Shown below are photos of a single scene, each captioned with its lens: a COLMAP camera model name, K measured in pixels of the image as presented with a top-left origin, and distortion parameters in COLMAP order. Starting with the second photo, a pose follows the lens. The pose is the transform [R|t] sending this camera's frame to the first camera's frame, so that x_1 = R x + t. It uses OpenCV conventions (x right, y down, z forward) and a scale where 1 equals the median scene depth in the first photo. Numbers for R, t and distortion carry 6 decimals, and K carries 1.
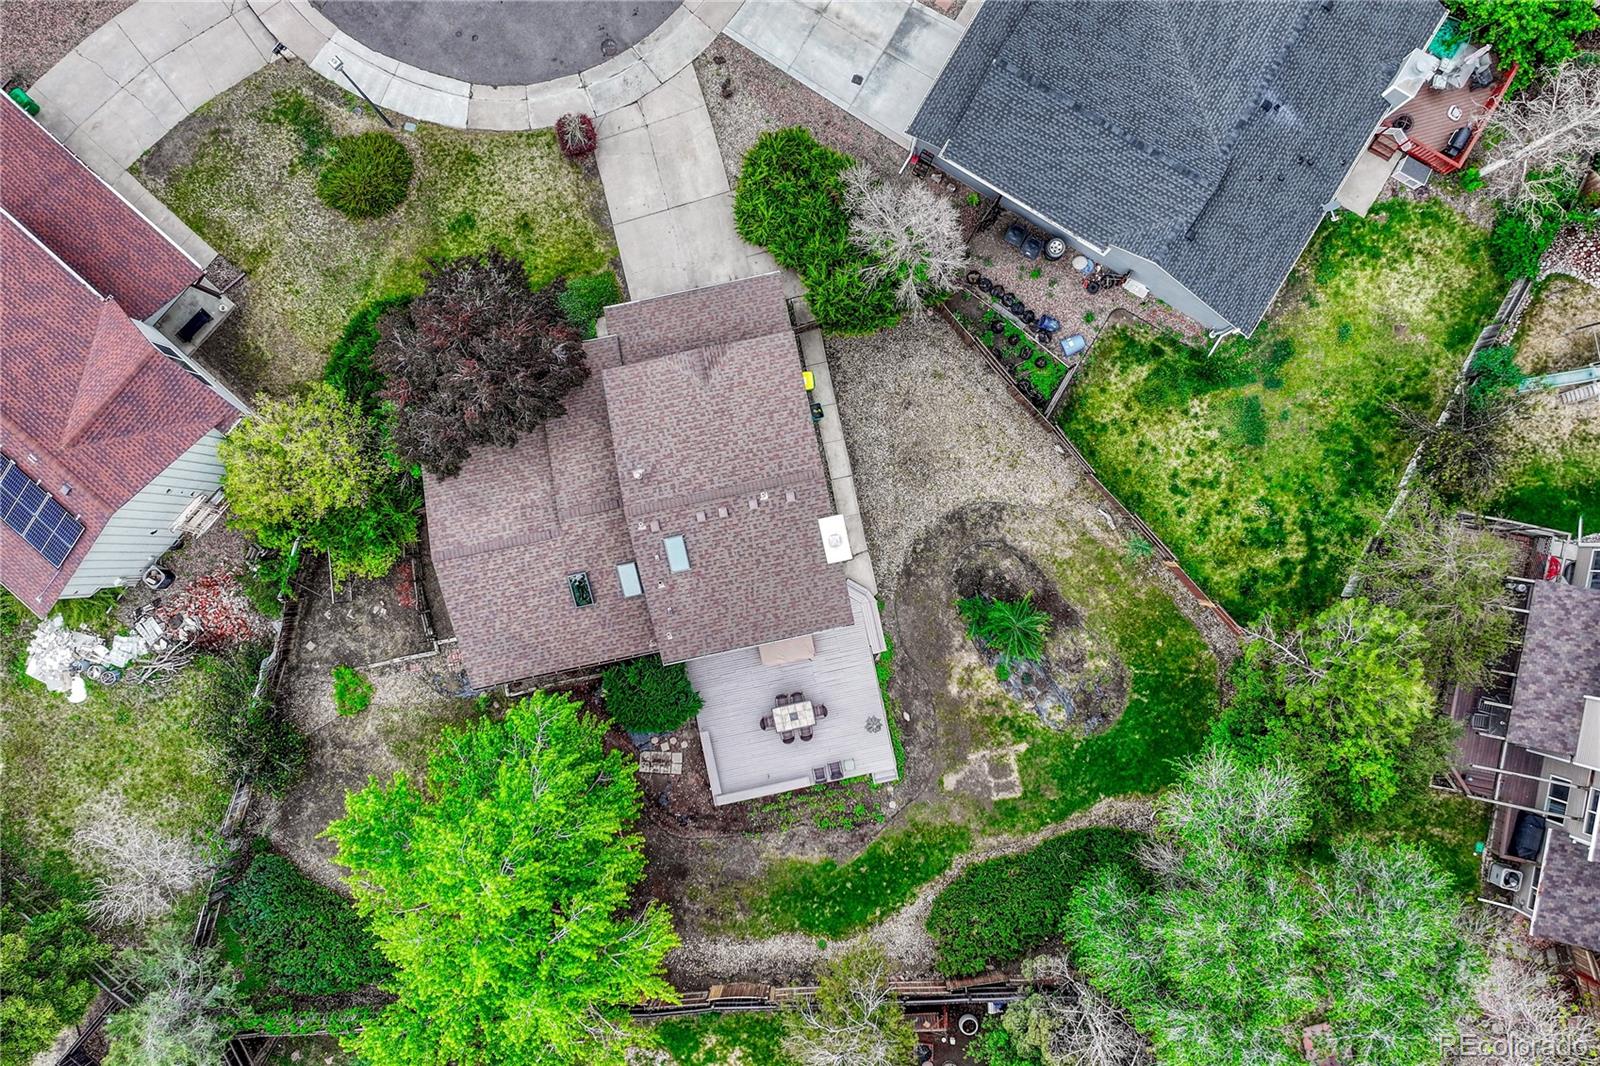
lens RADIAL K [[1324.2, 0, 802.7], [0, 1324.2, 536.5], [0, 0, 1]] dist [0.059231, -0.001844]
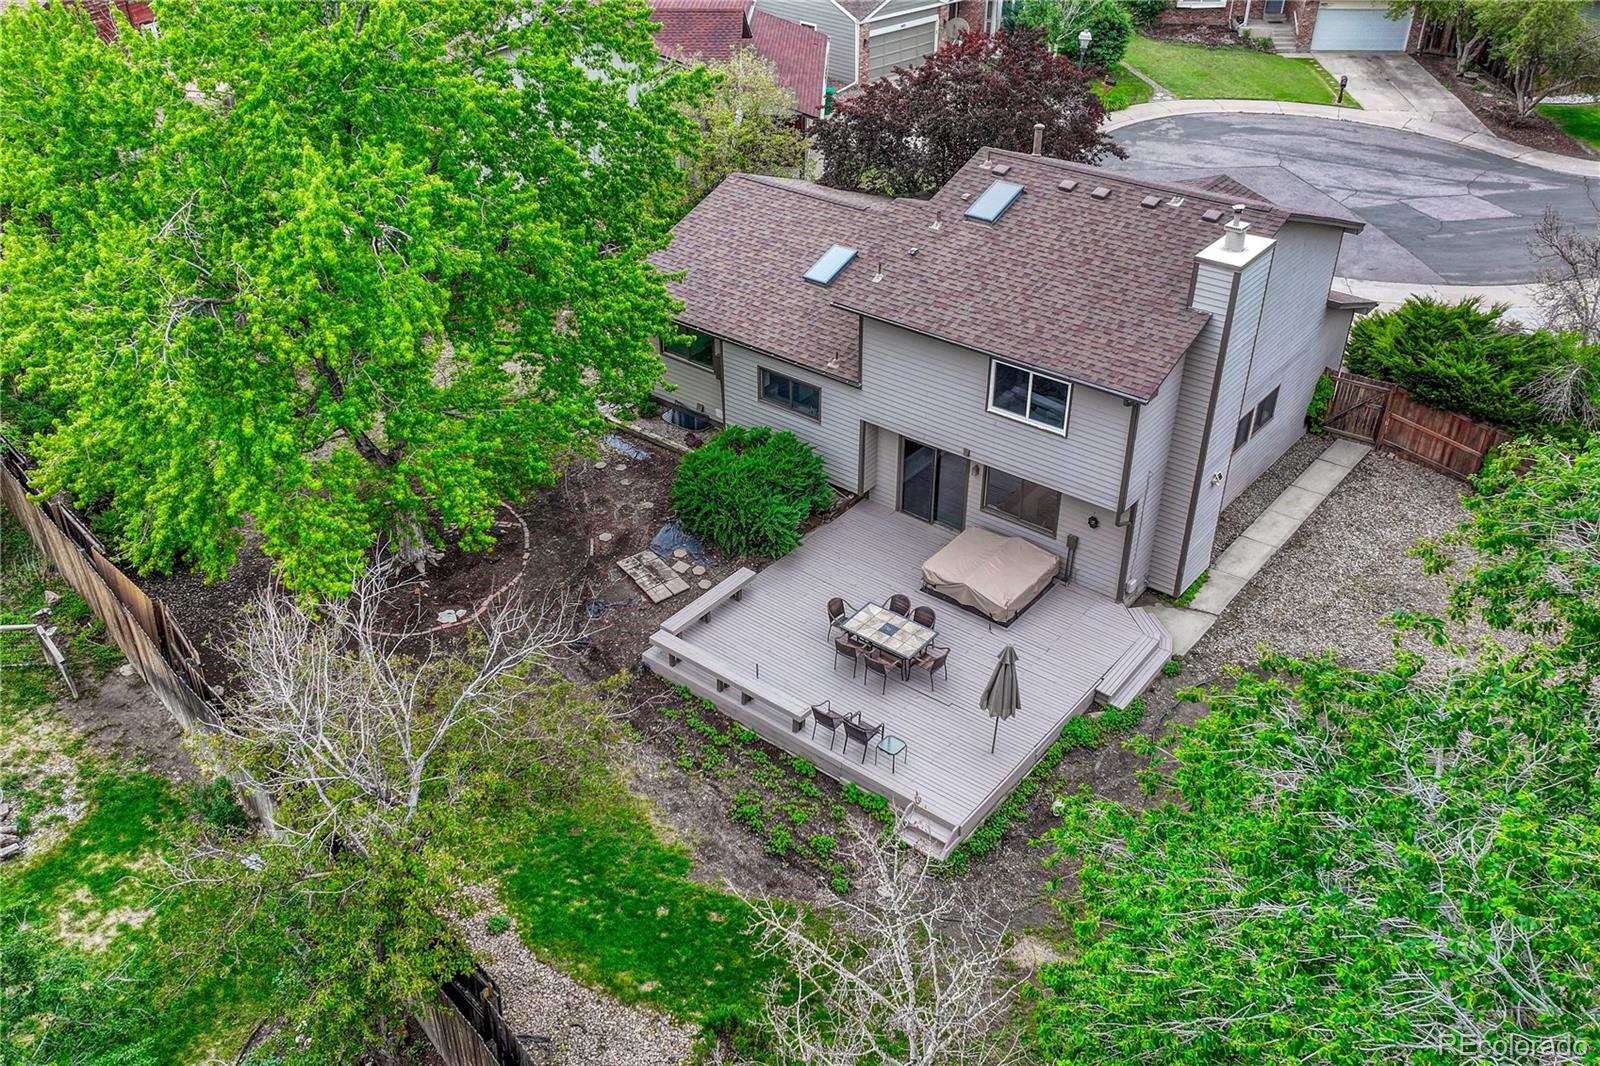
lens RADIAL K [[1324.2, 0, 801.5], [0, 1324.2, 531.0], [0, 0, 1]] dist [0.059231, -0.001844]
pose [[0.634336, 0.434295, -0.639535, 0.264886], [-0.773027, 0.363687, -0.519770, 0.394883], [0.006857, 0.824087, 0.566422, 0.683677]]
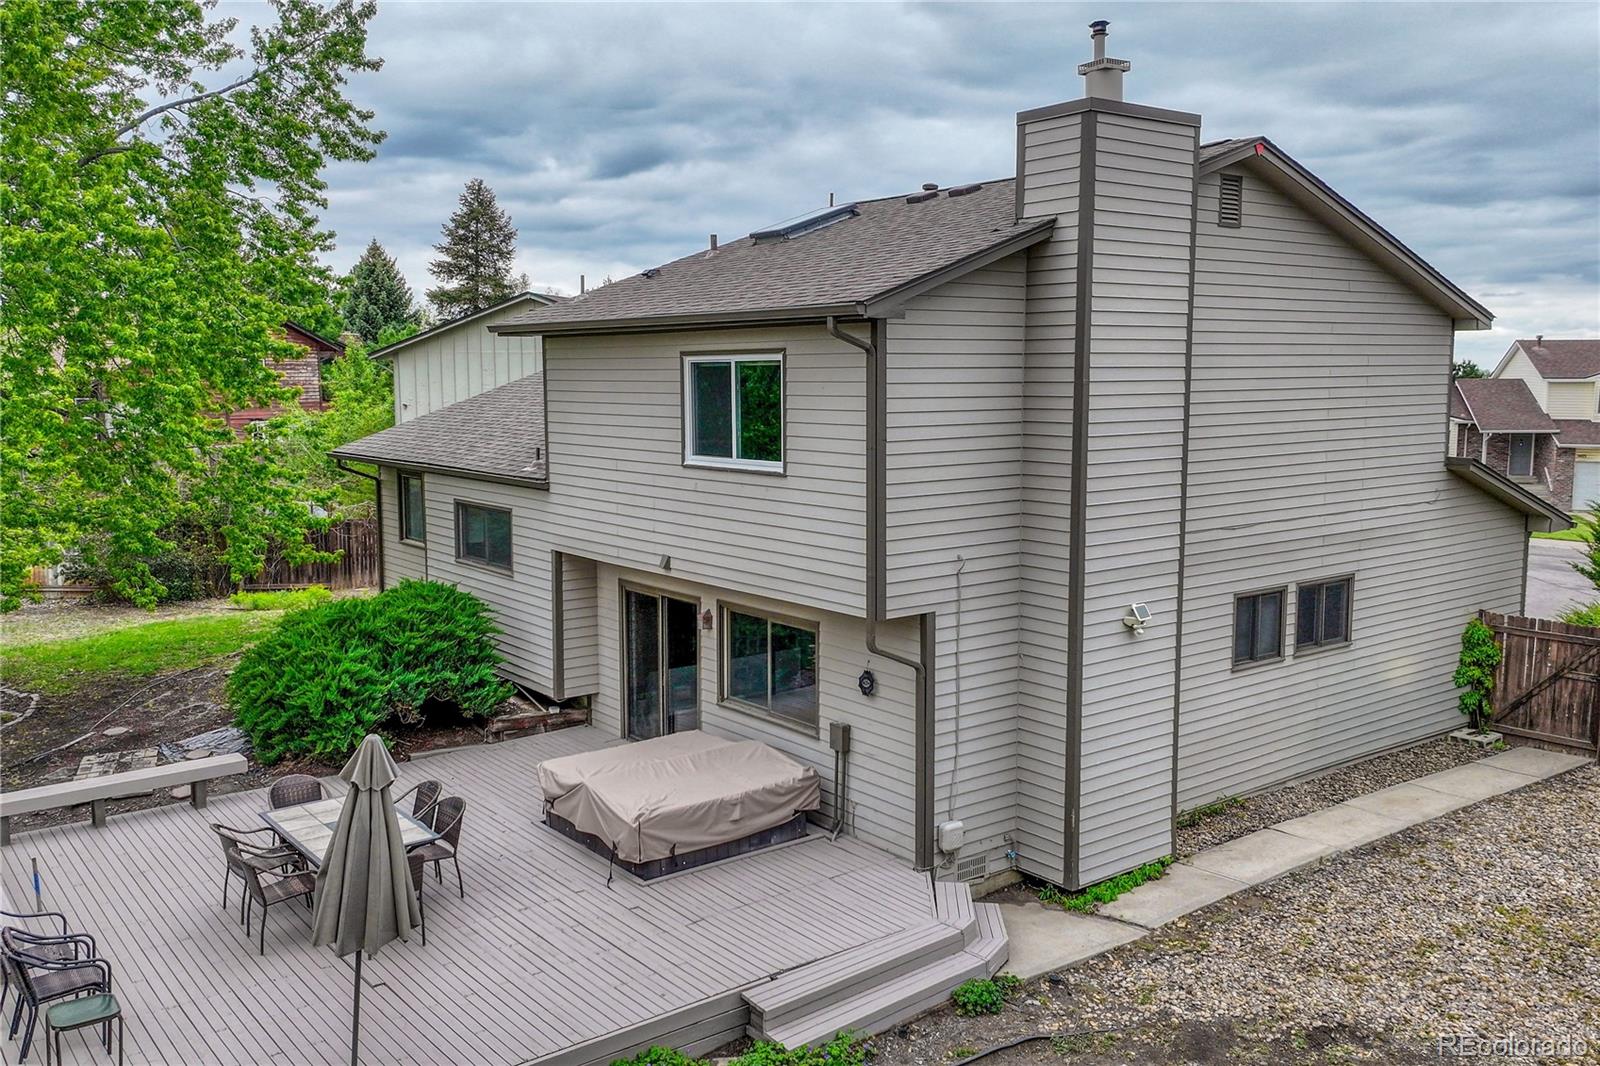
lens RADIAL K [[1324.2, 0, 806.5], [0, 1324.2, 530.3], [0, 0, 1]] dist [0.059231, -0.001844]
pose [[0.440534, 0.126840, -0.888730, 0.218512], [-0.897665, 0.074719, -0.434299, 0.158468], [0.011319, 0.989105, 0.146776, 0.904652]]
